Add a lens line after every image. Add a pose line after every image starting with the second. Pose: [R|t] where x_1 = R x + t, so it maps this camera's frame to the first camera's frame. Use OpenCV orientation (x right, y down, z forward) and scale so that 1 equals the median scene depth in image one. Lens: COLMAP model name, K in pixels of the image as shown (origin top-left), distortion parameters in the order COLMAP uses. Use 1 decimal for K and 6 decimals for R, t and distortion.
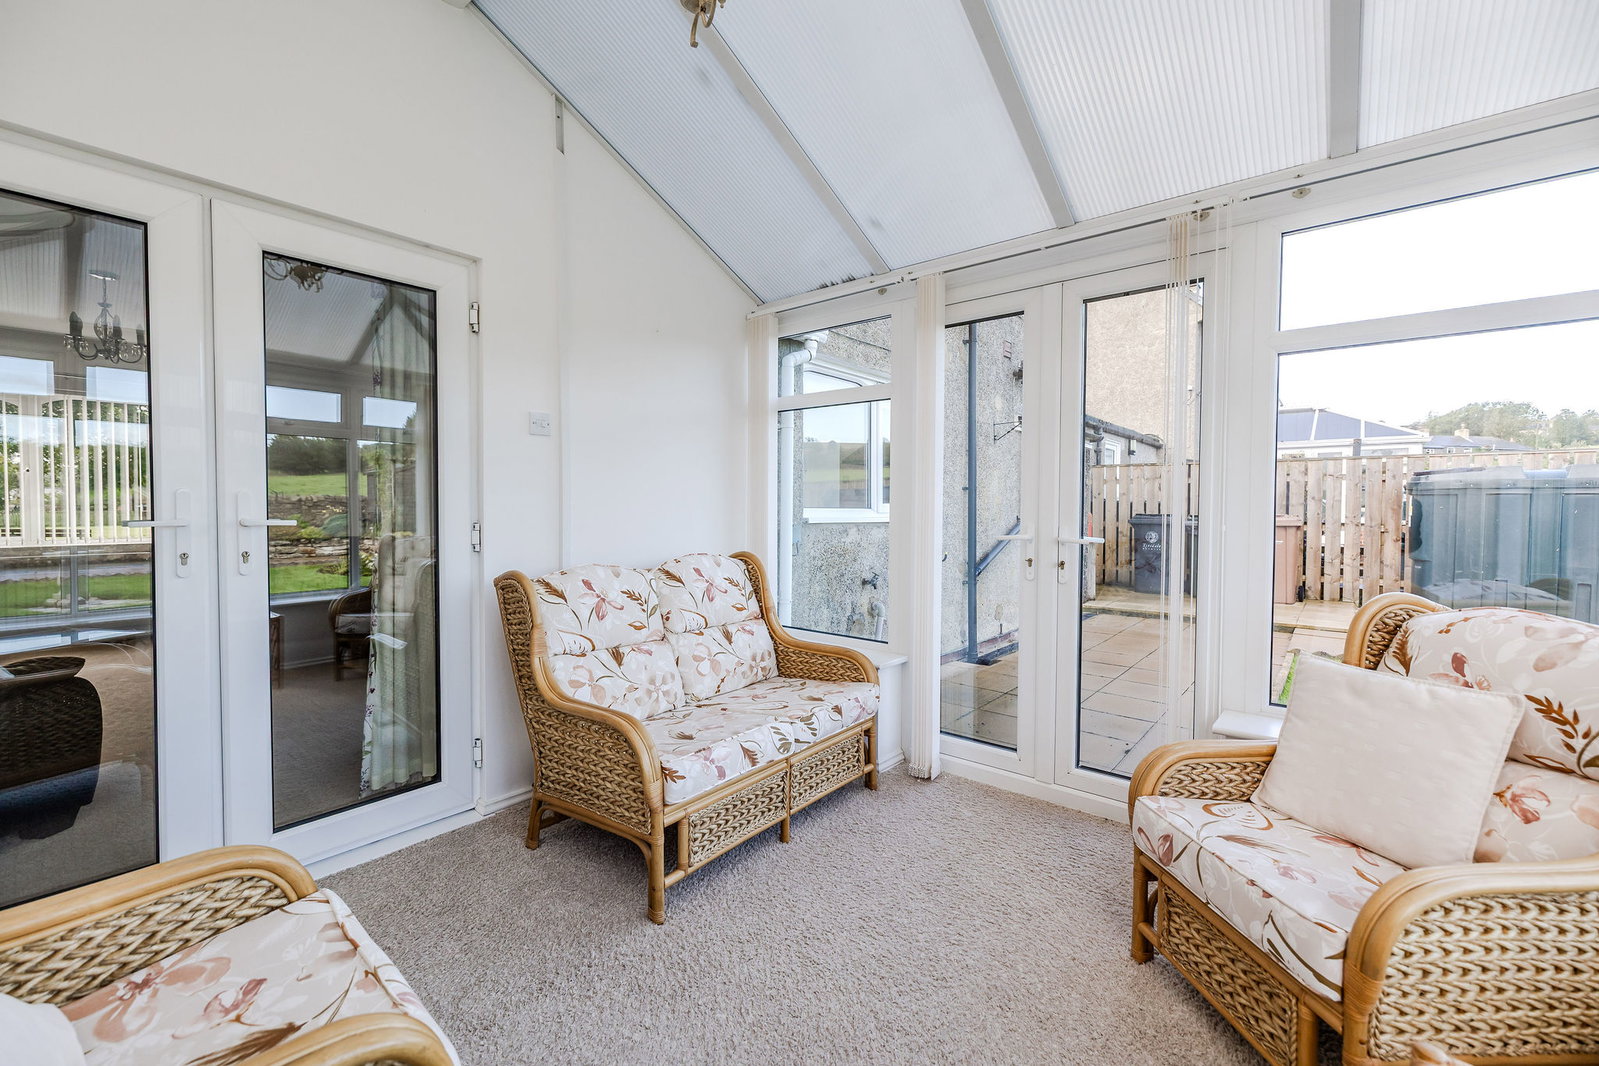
lens RADIAL K [[664.8, 0, 789.4], [0, 664.8, 524.5], [0, 0, 1]] dist [0.001357, 0.000087]
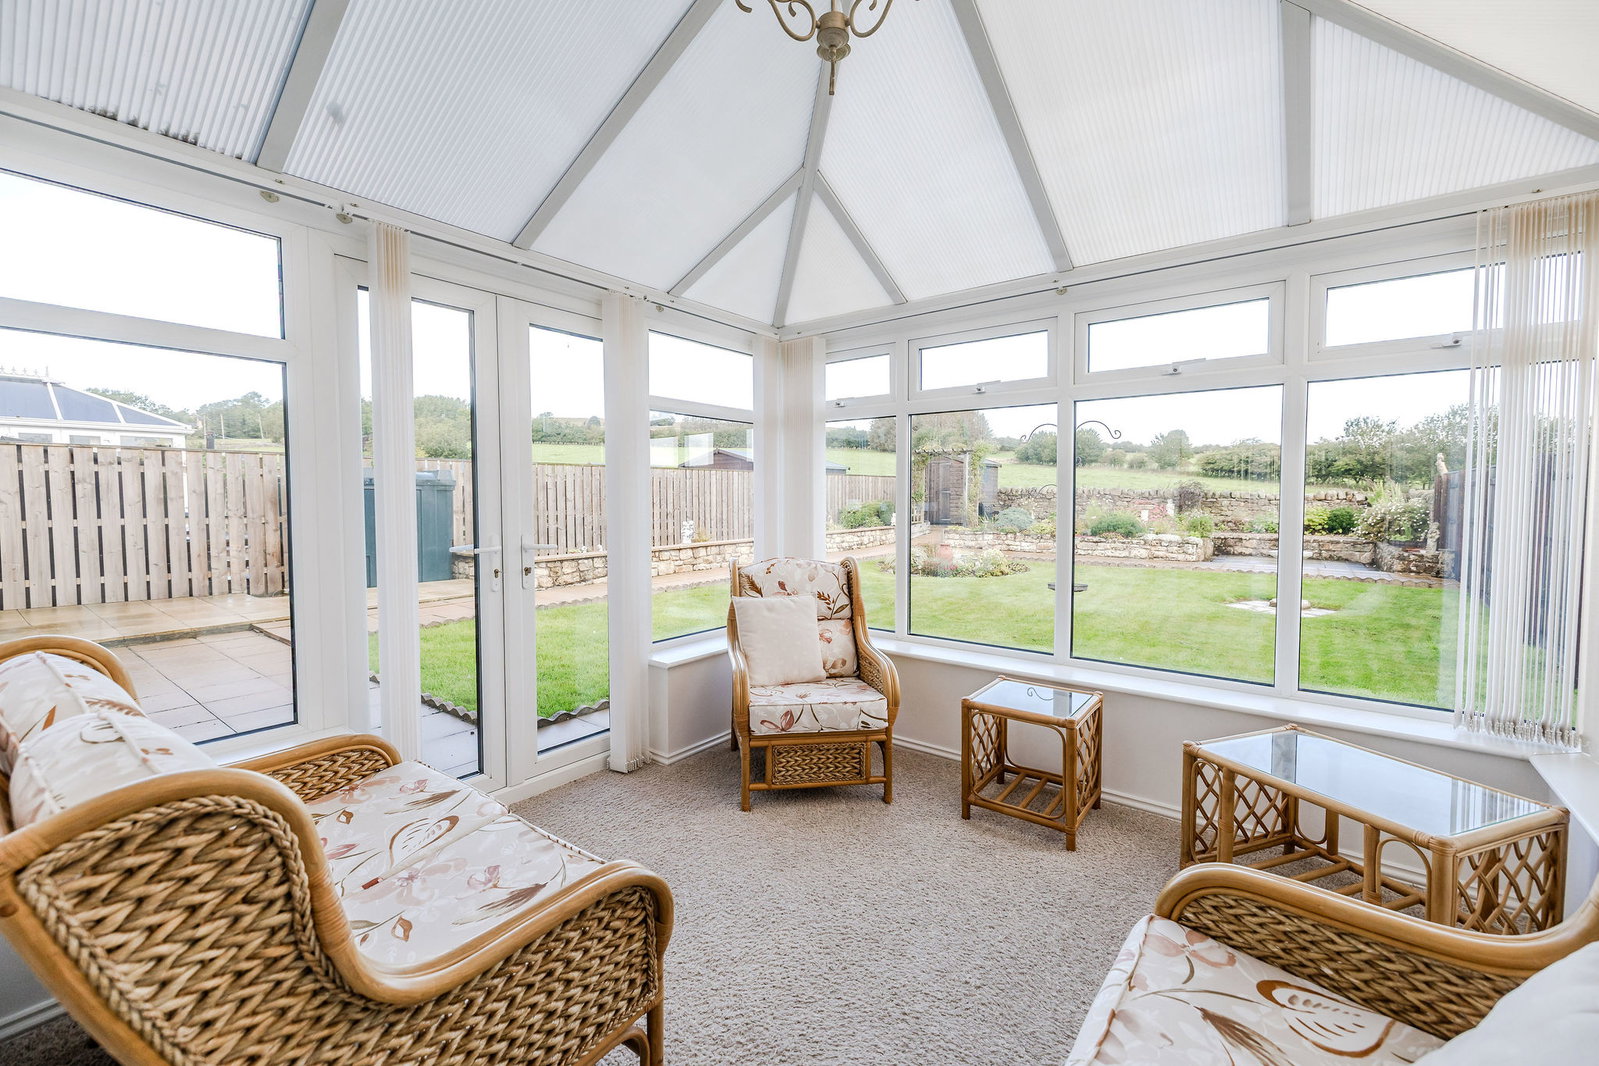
lens RADIAL K [[664.8, 0, 789.4], [0, 664.8, 524.5], [0, 0, 1]] dist [0.001357, 0.000087]
pose [[-0.032087, -0.048640, 0.998301, -1.115183], [0.028539, 0.998363, 0.049561, -0.091068], [-0.999078, 0.030081, -0.030646, 1.056128]]
